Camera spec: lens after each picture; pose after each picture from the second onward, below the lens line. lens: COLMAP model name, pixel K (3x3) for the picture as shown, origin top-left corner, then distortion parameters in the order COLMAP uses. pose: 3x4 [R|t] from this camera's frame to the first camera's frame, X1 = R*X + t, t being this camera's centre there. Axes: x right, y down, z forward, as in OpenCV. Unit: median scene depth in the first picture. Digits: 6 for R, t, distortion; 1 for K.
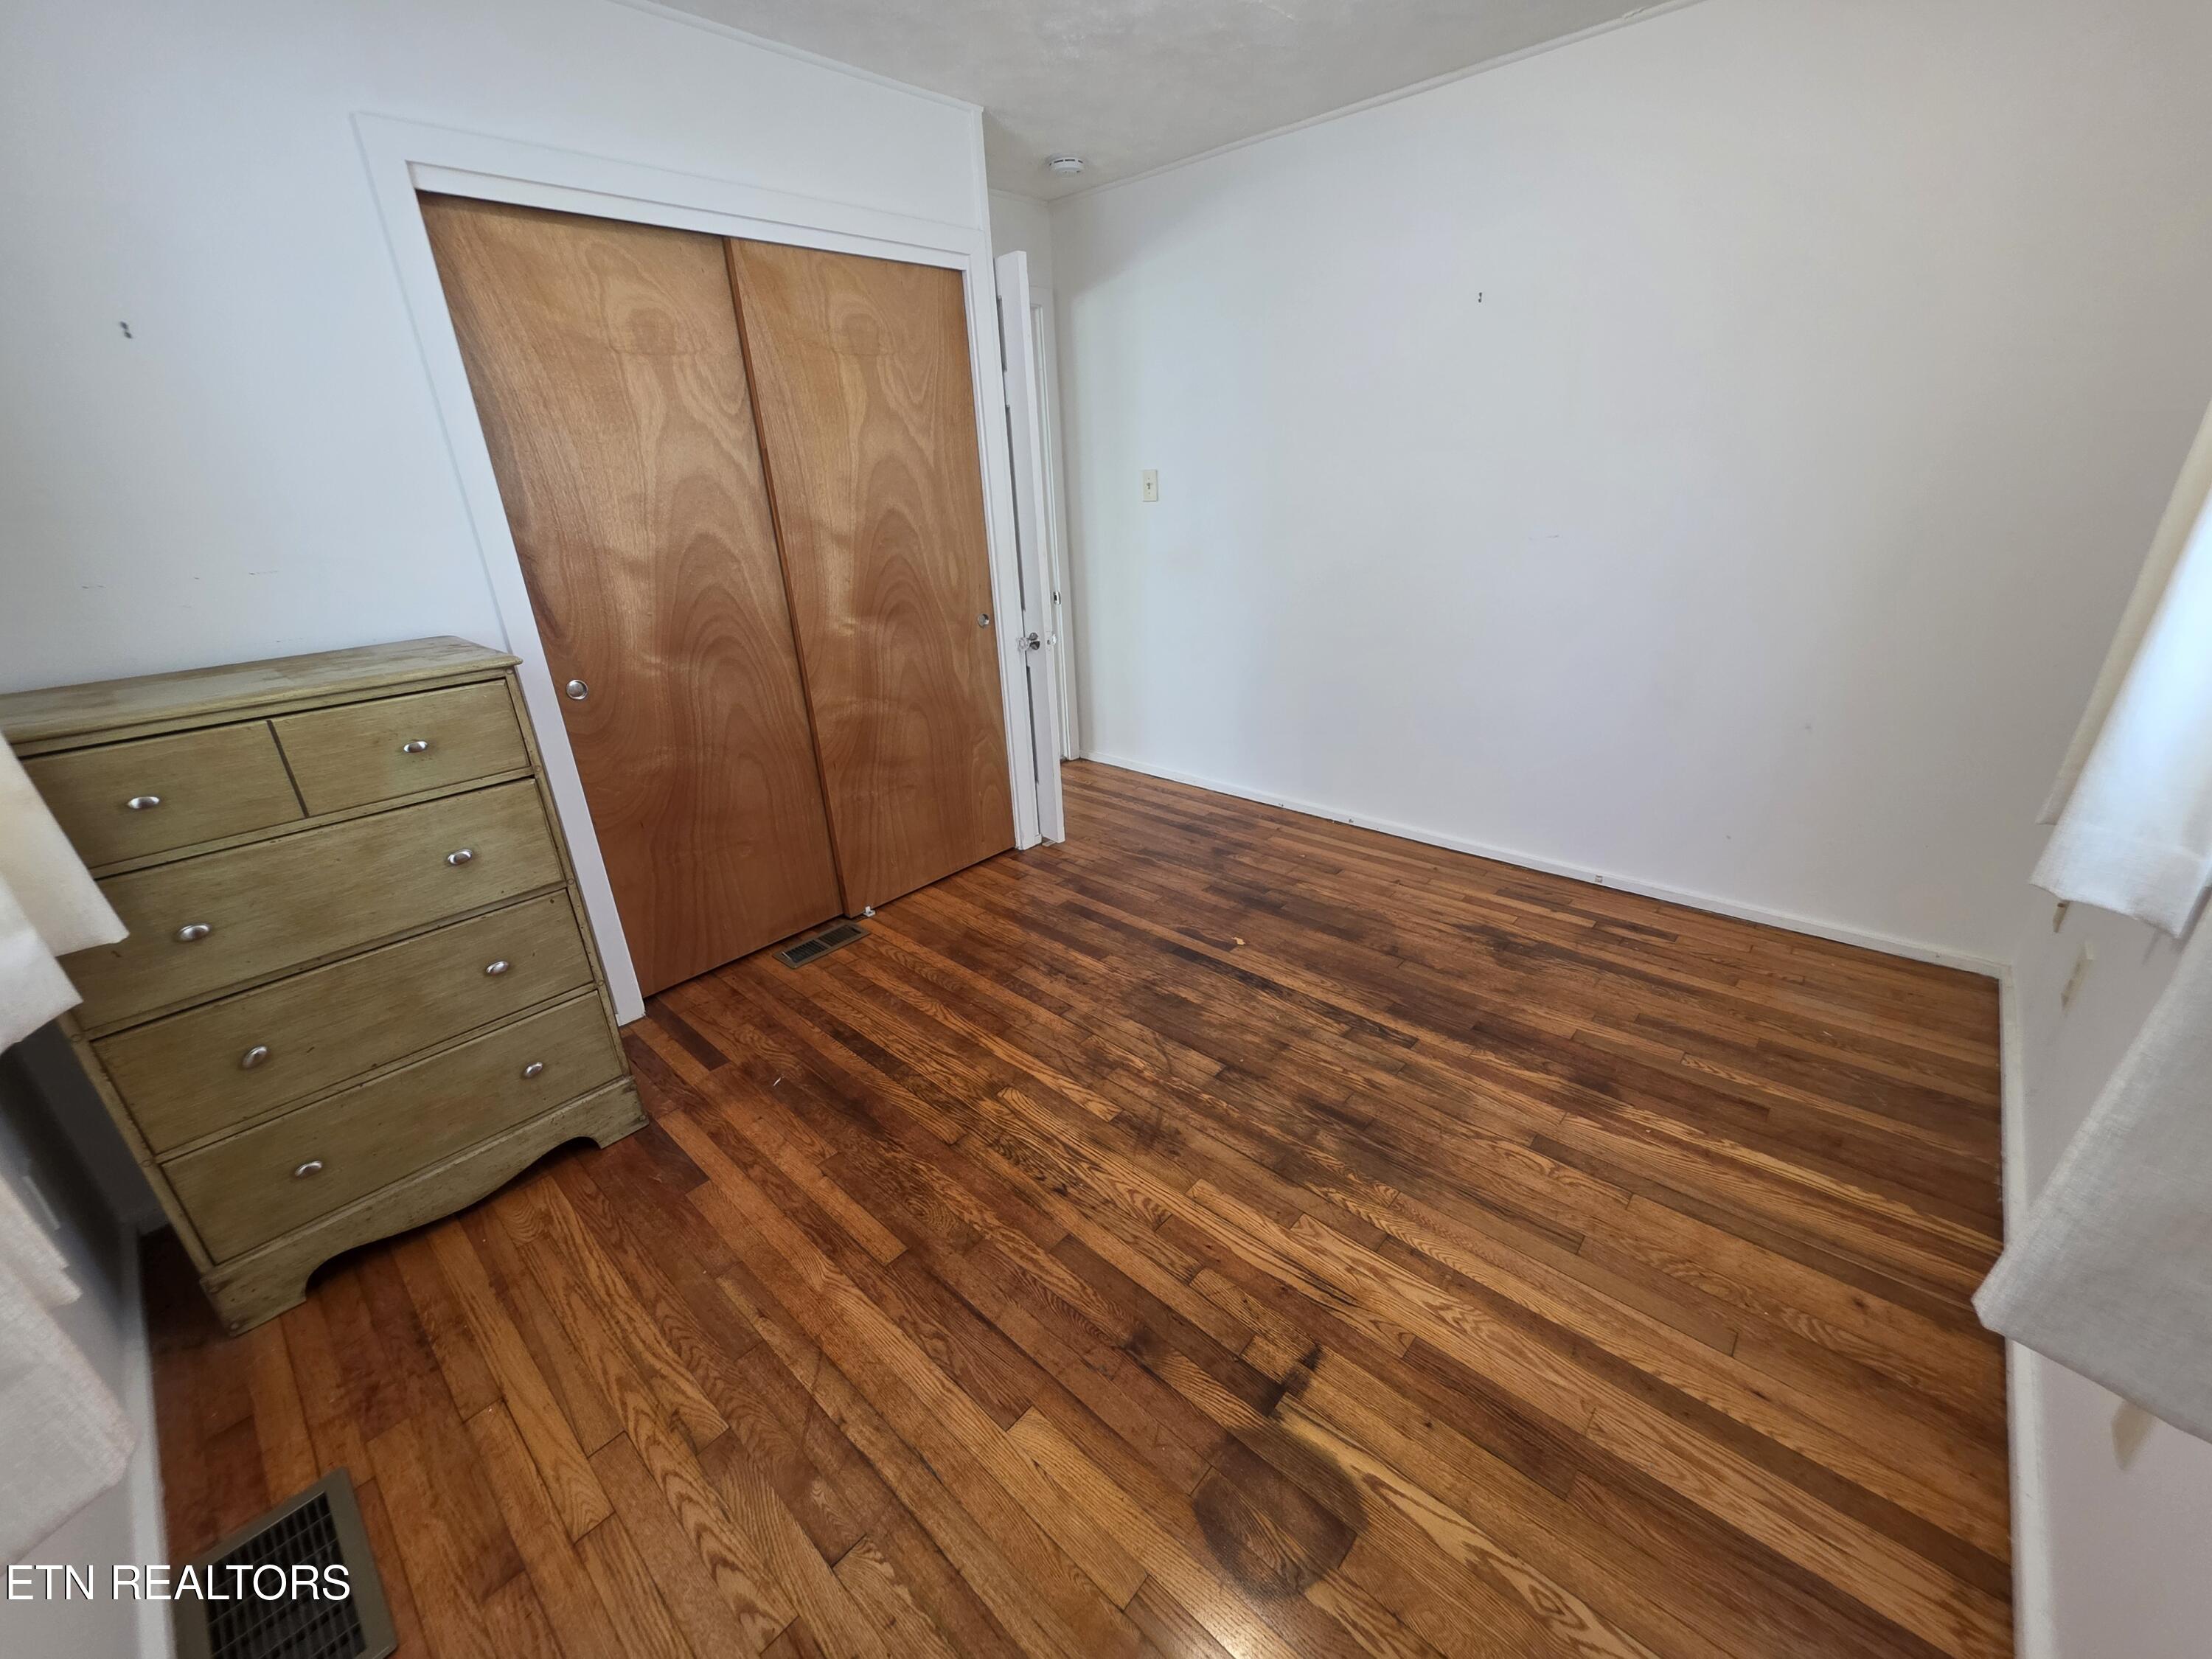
lens RADIAL K [[886.8, 0, 1108.8], [0, 886.8, 814.5], [0, 0, 1]] dist [-0.000492, -0.000081]
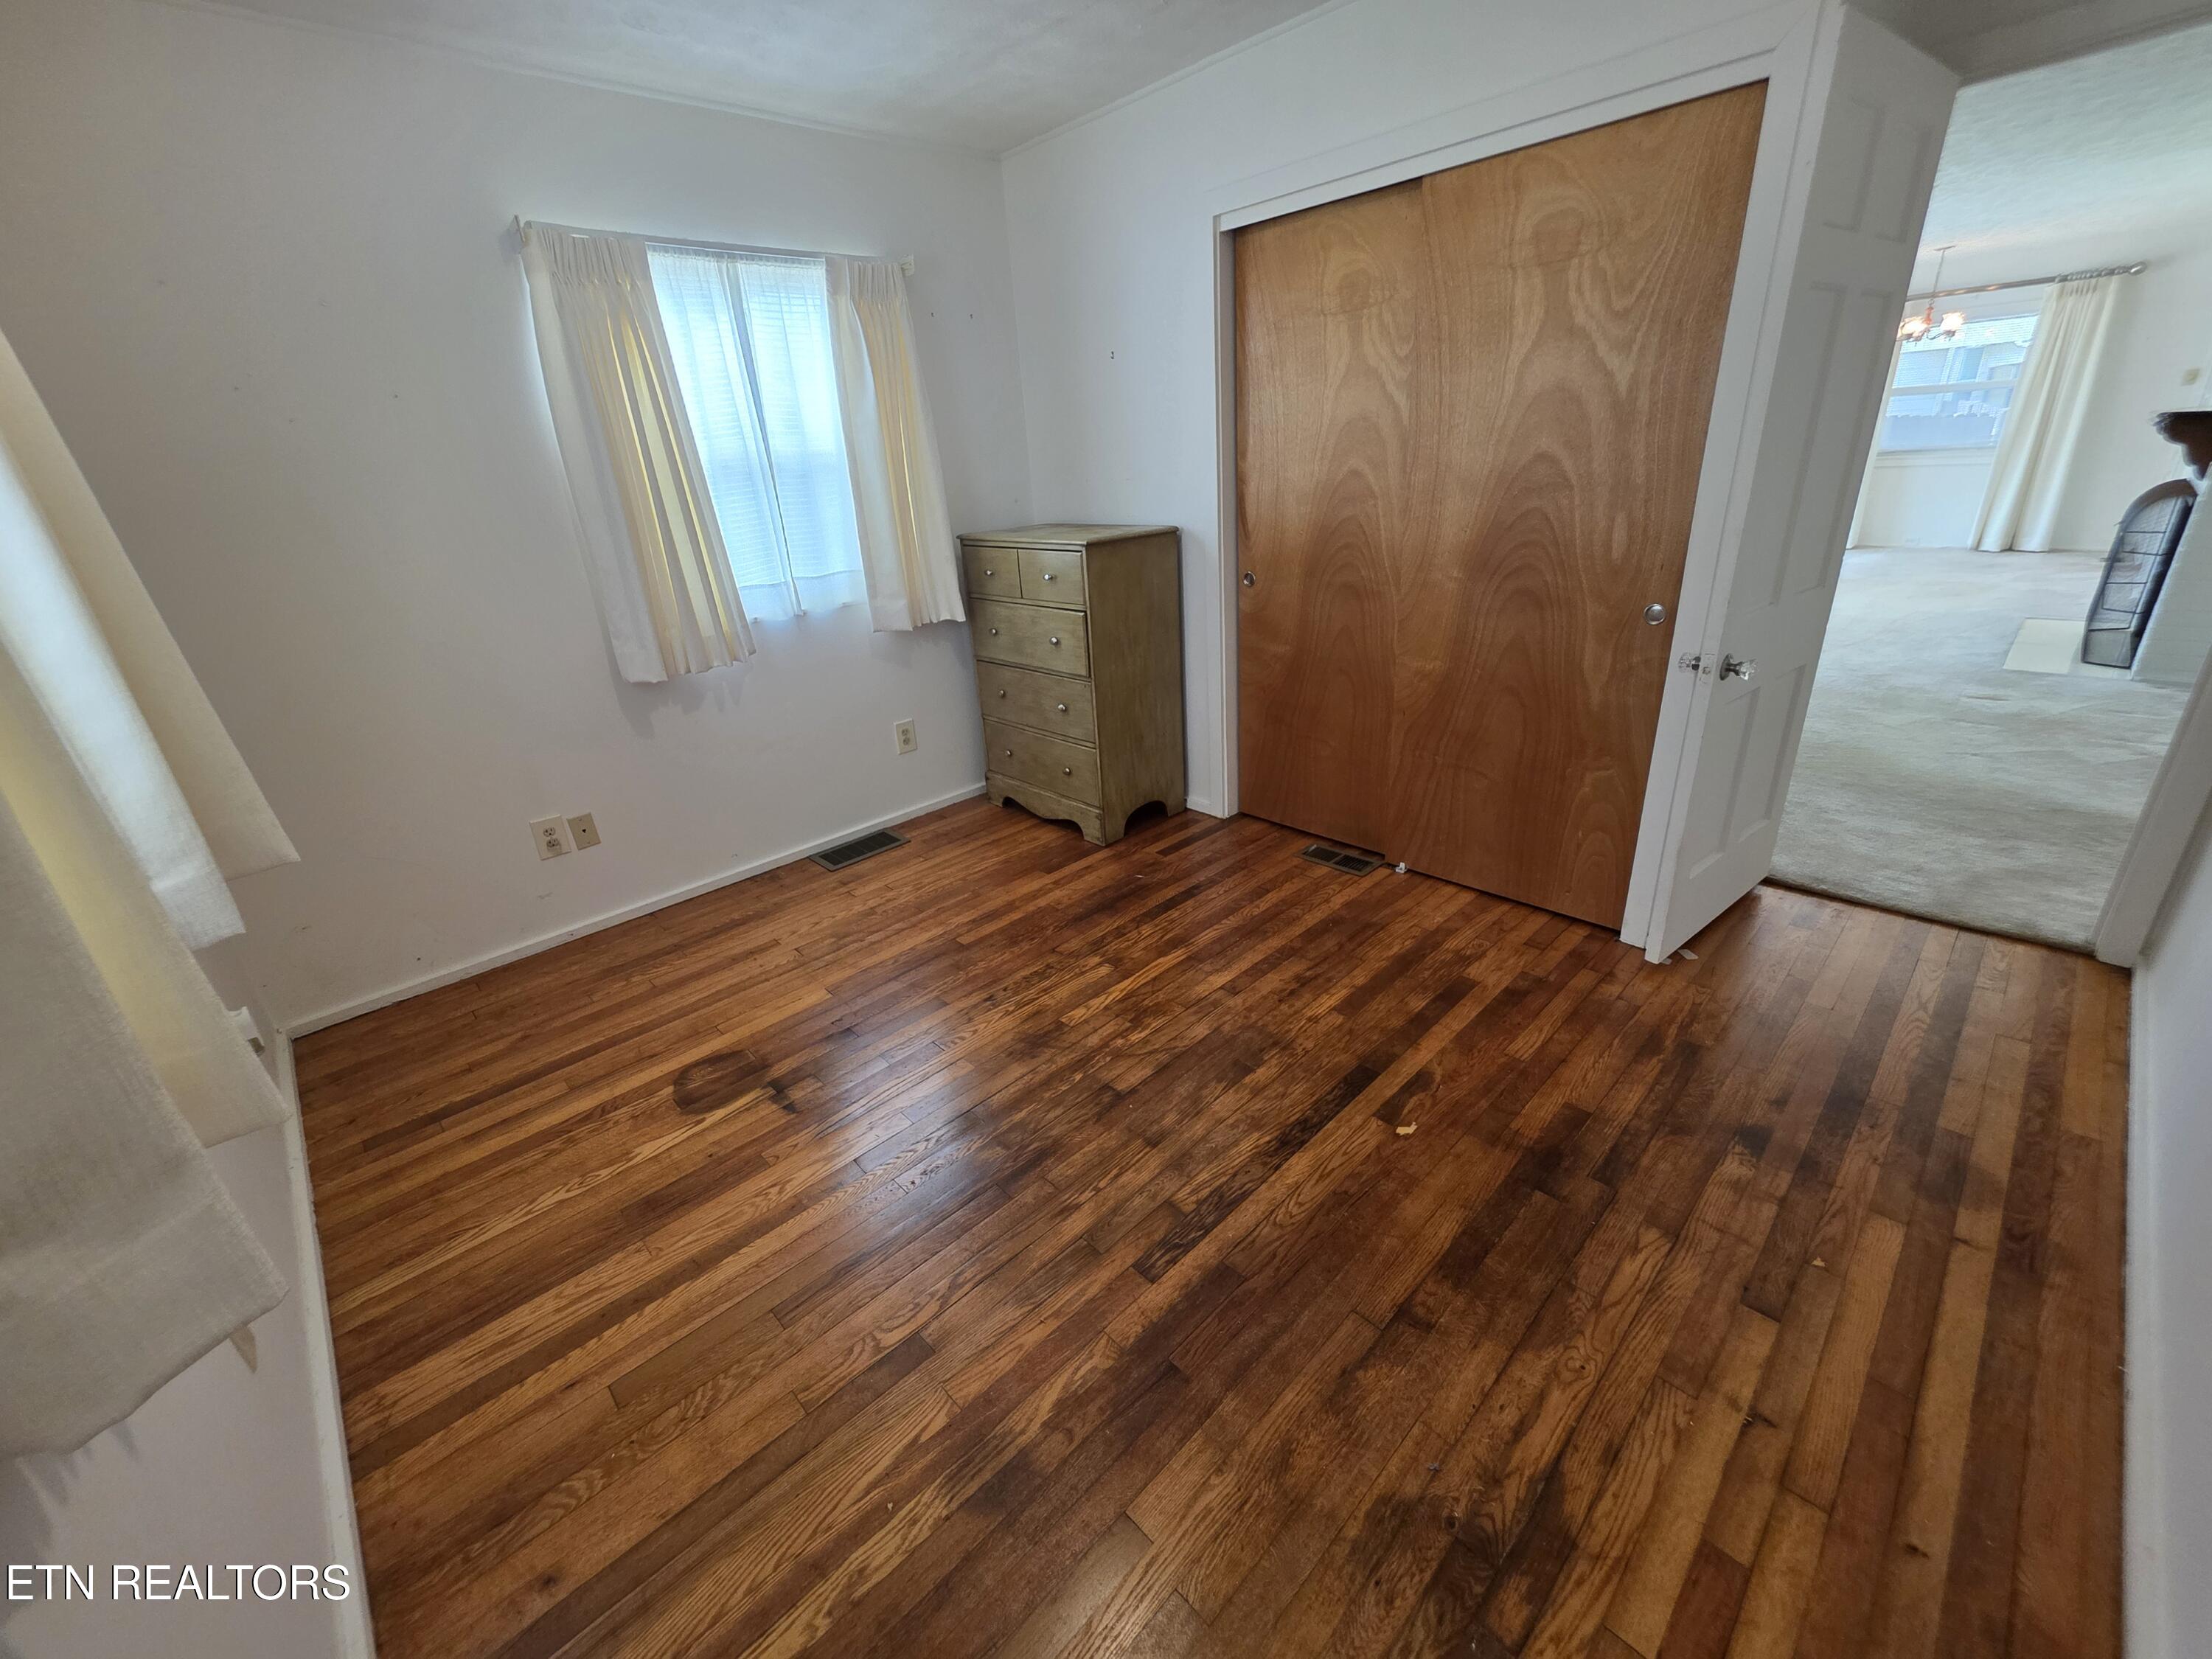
lens RADIAL K [[886.8, 0, 1108.8], [0, 886.8, 814.5], [0, 0, 1]] dist [-0.000492, -0.000081]
pose [[-0.067910, 0.420824, -0.904597, 0.803692], [-0.303106, 0.855132, 0.420567, -0.334092], [0.950534, 0.302750, 0.069482, 0.785885]]
